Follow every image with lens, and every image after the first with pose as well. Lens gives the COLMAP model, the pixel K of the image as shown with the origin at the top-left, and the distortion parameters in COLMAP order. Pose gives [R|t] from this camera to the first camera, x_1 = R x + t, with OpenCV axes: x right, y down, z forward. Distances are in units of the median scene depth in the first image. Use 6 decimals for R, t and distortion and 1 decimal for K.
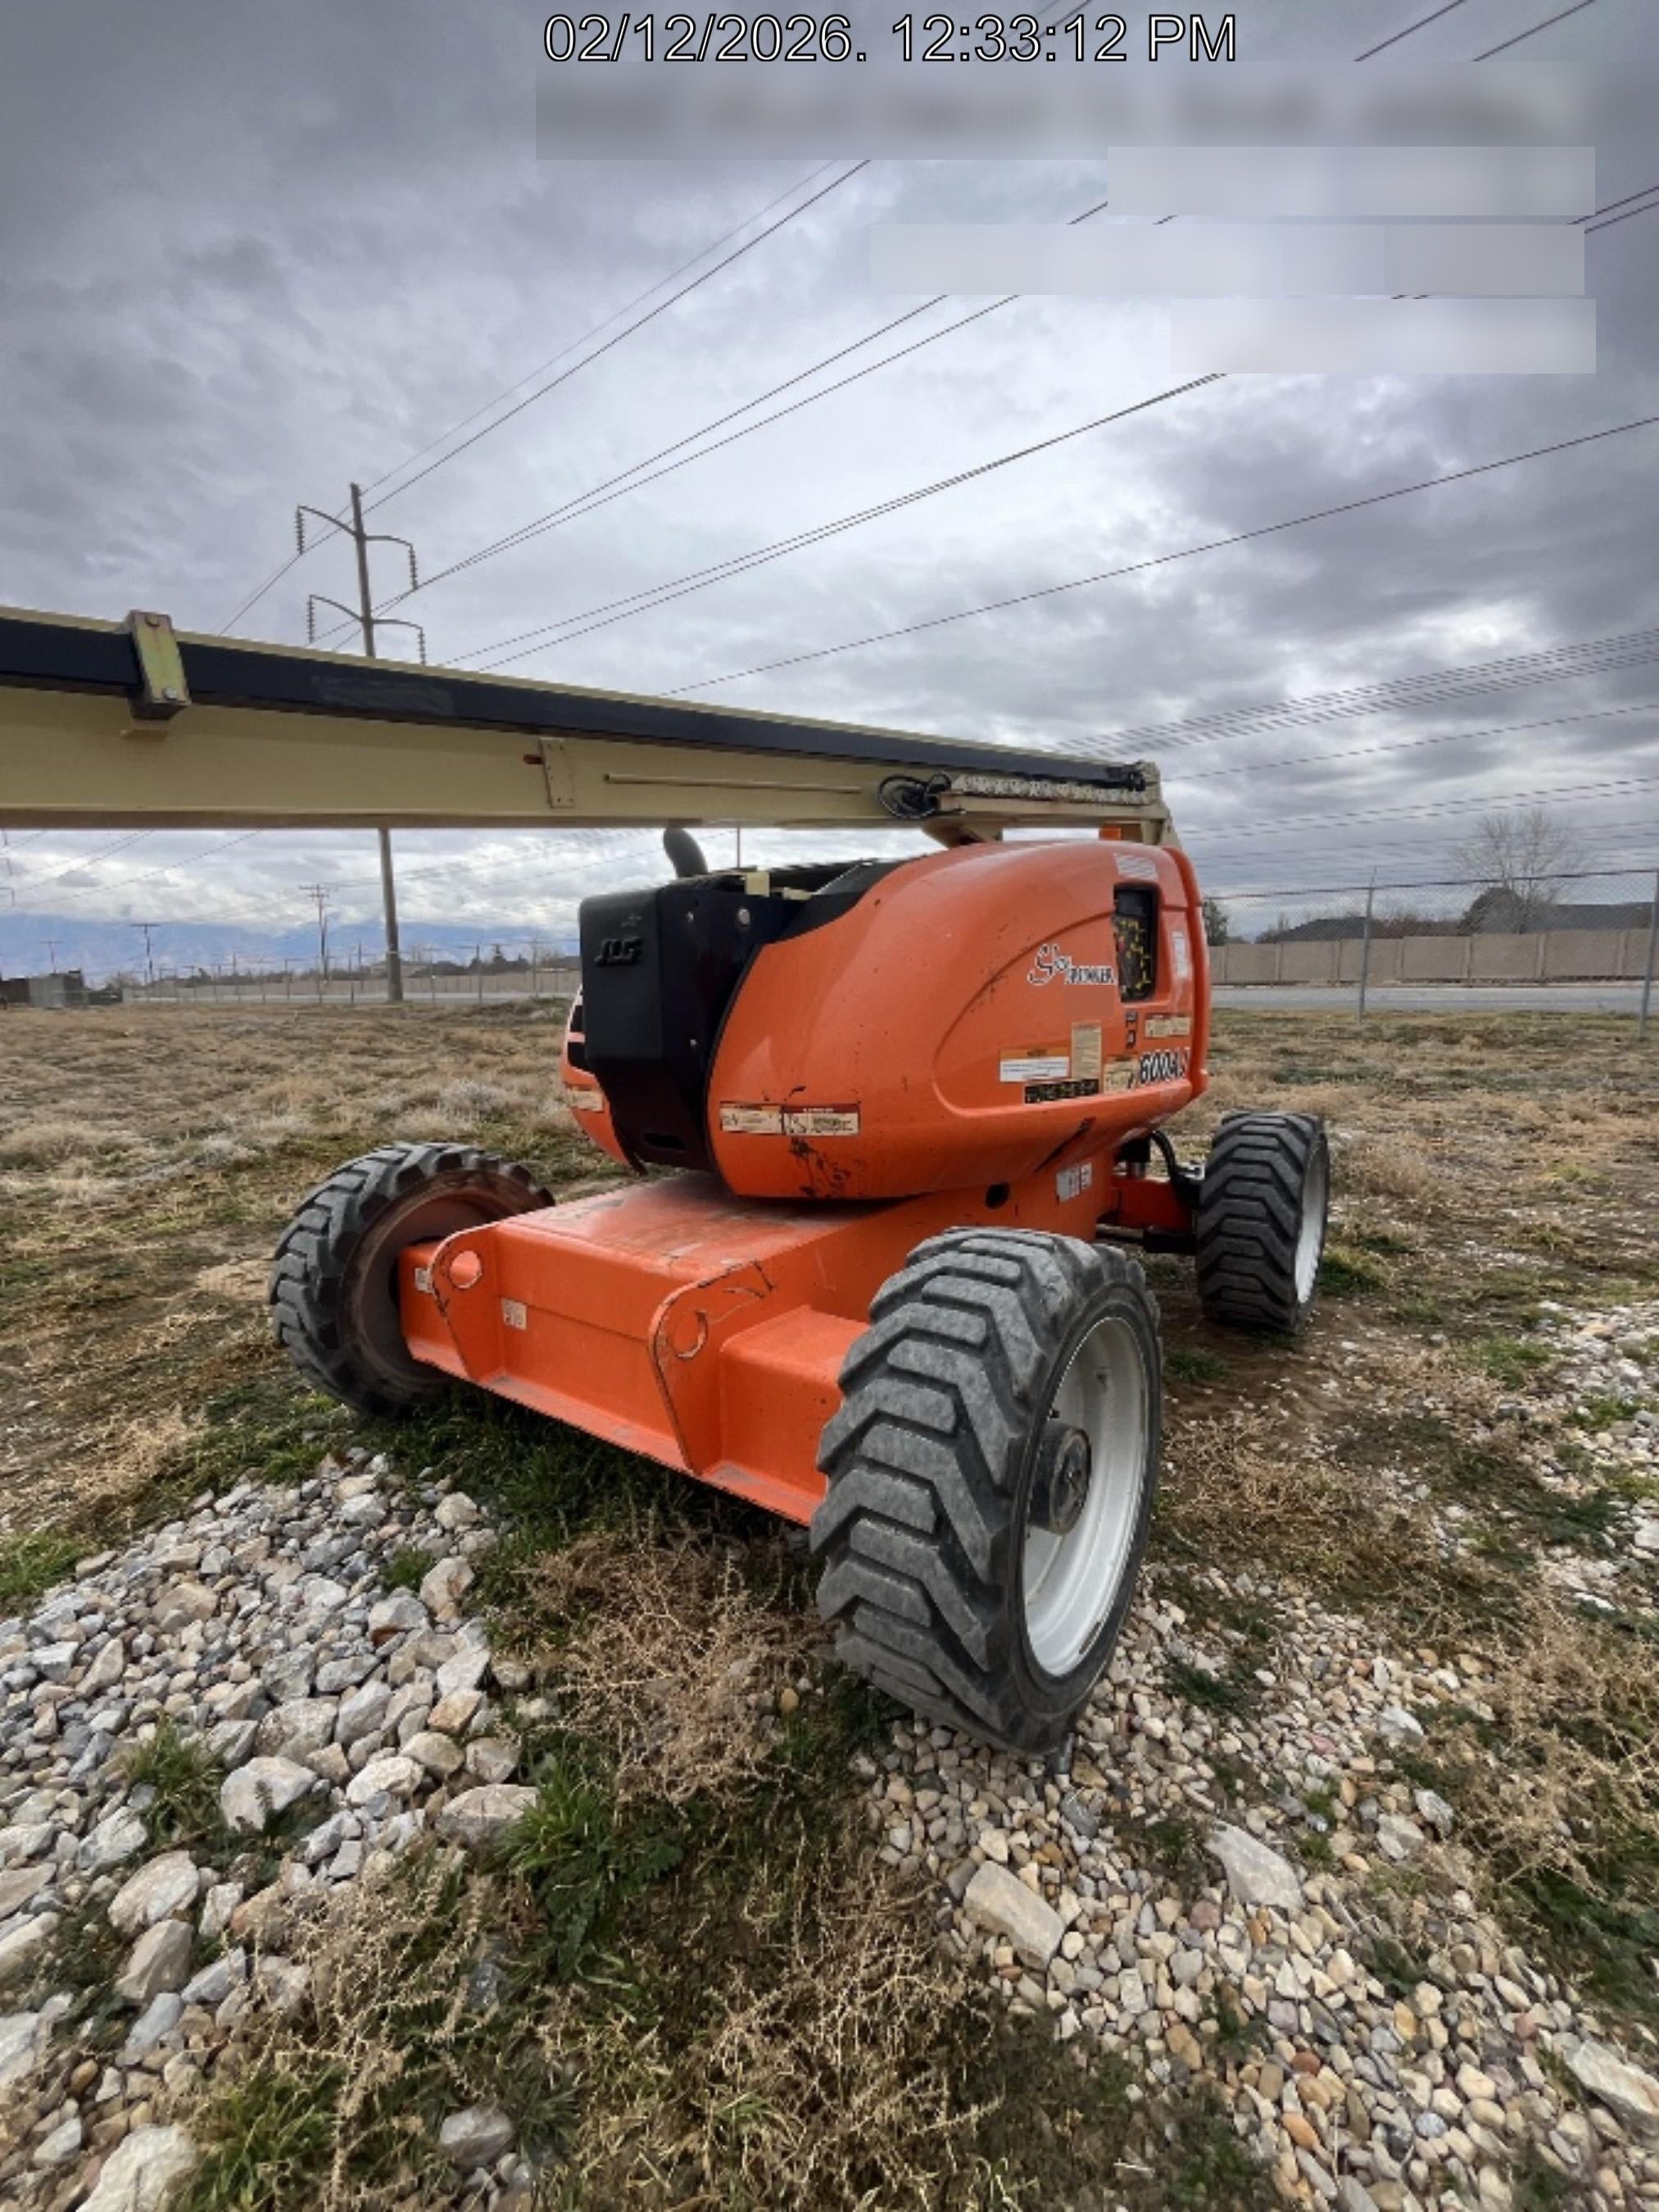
lens RADIAL K [[893.8, 0, 827.4], [0, 893.8, 1103.7], [0, 0, 1]] dist [-0.003143, -0.000267]
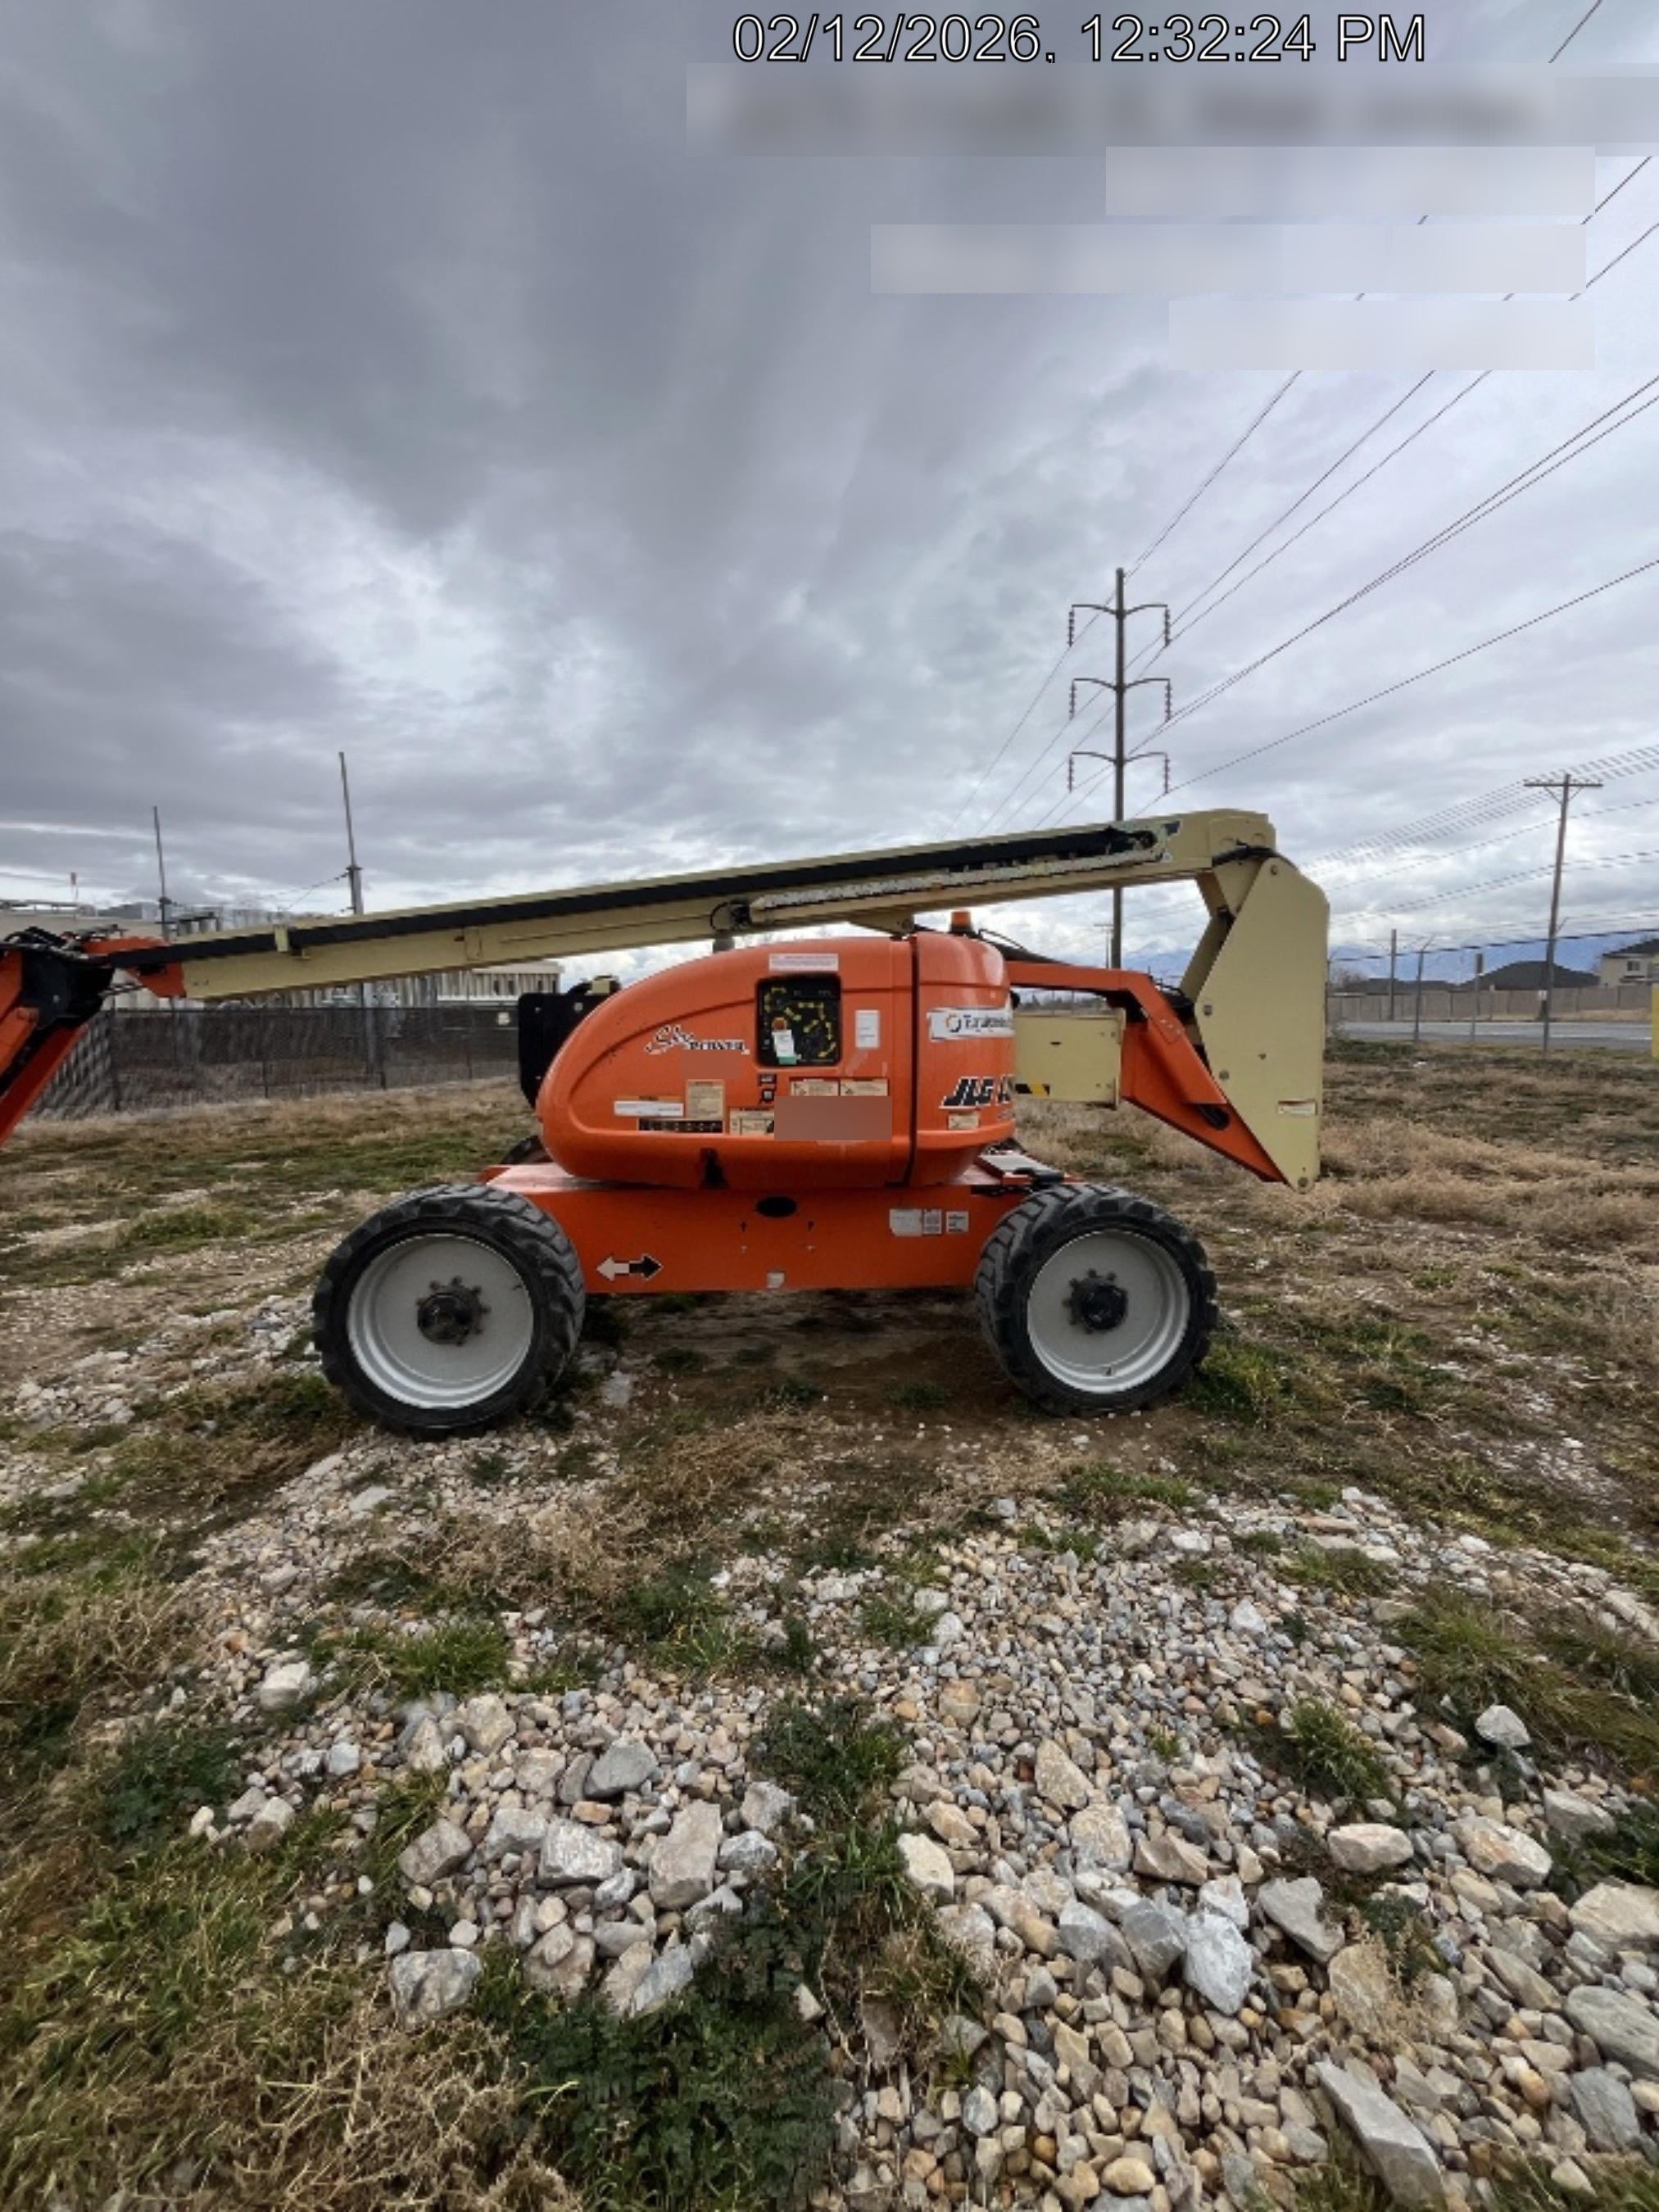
lens RADIAL K [[893.8, 0, 829.0], [0, 893.8, 1105.0], [0, 0, 1]] dist [-0.003143, -0.000267]
pose [[0.679012, 0.071553, -0.730632, 1.486075], [-0.104290, 0.994547, 0.000477, -0.074683], [0.726682, 0.075873, 0.682771, 0.188996]]
